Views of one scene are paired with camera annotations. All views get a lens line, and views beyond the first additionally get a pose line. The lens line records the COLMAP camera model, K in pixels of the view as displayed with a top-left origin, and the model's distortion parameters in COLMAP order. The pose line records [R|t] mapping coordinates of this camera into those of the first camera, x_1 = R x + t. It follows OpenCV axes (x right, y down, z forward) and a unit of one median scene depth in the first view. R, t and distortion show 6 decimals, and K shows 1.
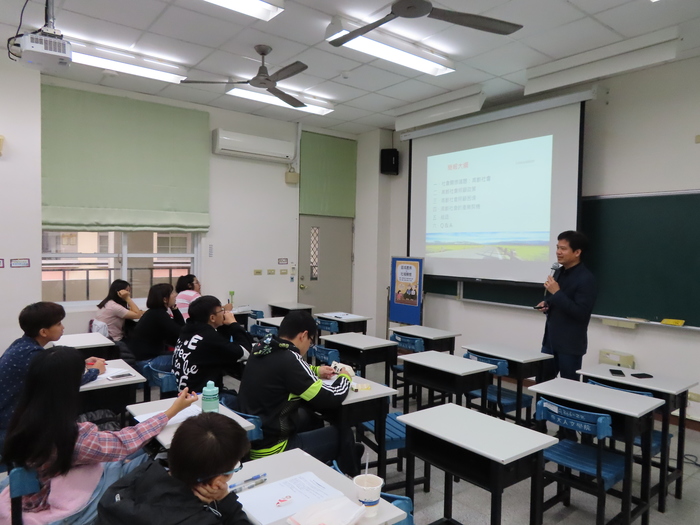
lens RADIAL K [[495.1, 0, 351.2], [0, 495.1, 264.4], [0, 0, 1]] dist [-0.015085, 0.007079]
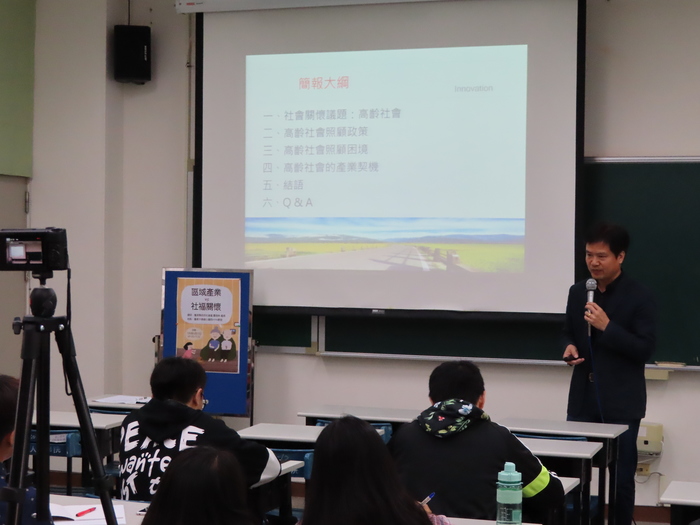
lens RADIAL K [[1430.7, 0, 344.9], [0, 1430.7, 263.8], [0, 0, 1]] dist [-0.055143, 0.000000]
pose [[0.833308, -0.016272, 0.552569, -0.554373], [0.024231, 0.999681, -0.007104, -0.007688], [-0.552278, 0.019309, 0.833437, -0.193556]]
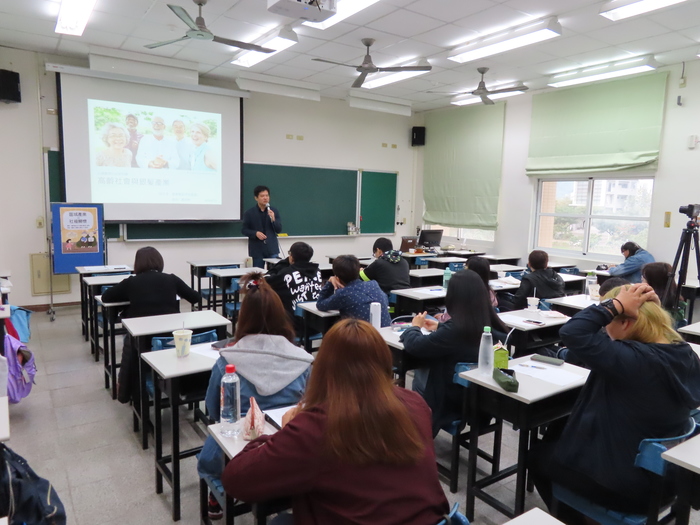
lens RADIAL K [[495.1, 0, 348.8], [0, 495.1, 259.3], [0, 0, 1]] dist [-0.015085, 0.007079]
pose [[0.076911, -0.137899, 0.987456, -0.855382], [0.013985, 0.990441, 0.137227, -0.032924], [-0.996940, 0.003255, 0.078104, 0.438438]]
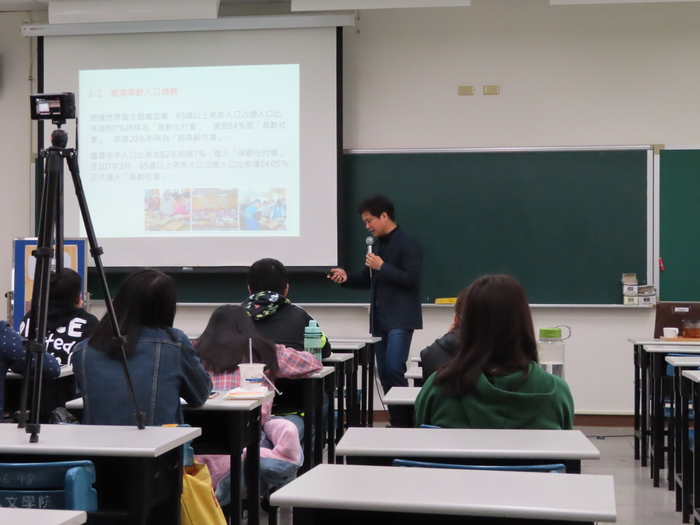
lens RADIAL K [[1226.6, 0, 335.0], [0, 1226.6, 259.7], [0, 0, 1]] dist [0.018971, 0.000000]
pose [[0.723782, -0.012076, 0.689923, -0.689990], [0.041537, 0.998796, -0.026093, 0.066987], [-0.688778, 0.047543, 0.723412, -0.295690]]
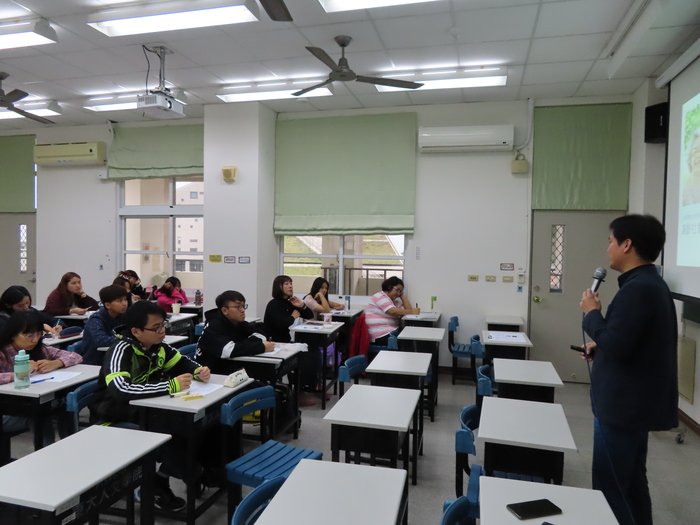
lens RADIAL K [[495.1, 0, 354.6], [0, 495.1, 260.5], [0, 0, 1]] dist [-0.015085, 0.007079]
pose [[0.605575, 0.015906, -0.795629, 0.426666], [-0.037200, 0.999273, -0.008337, -0.000340], [0.794918, 0.034646, 0.605727, 0.317920]]
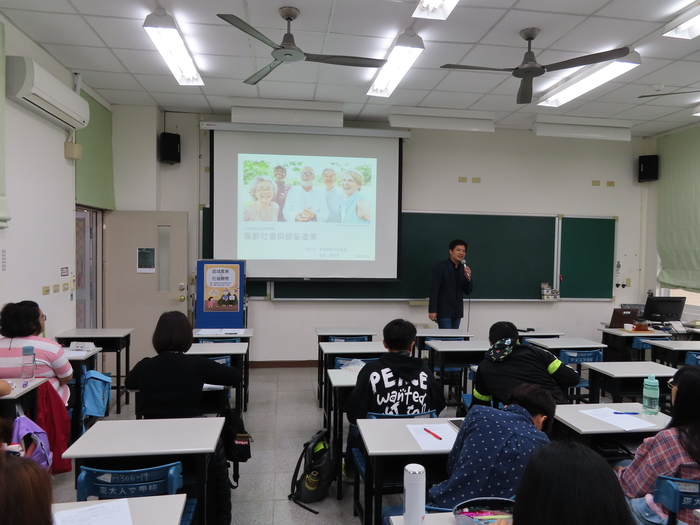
lens RADIAL K [[495.1, 0, 350.4], [0, 495.1, 259.5], [0, 0, 1]] dist [-0.015085, 0.007079]
pose [[0.509918, -0.032380, 0.859613, -0.591395], [0.026523, 0.999408, 0.021912, -0.031098], [-0.859814, 0.011626, 0.510475, 0.353005]]
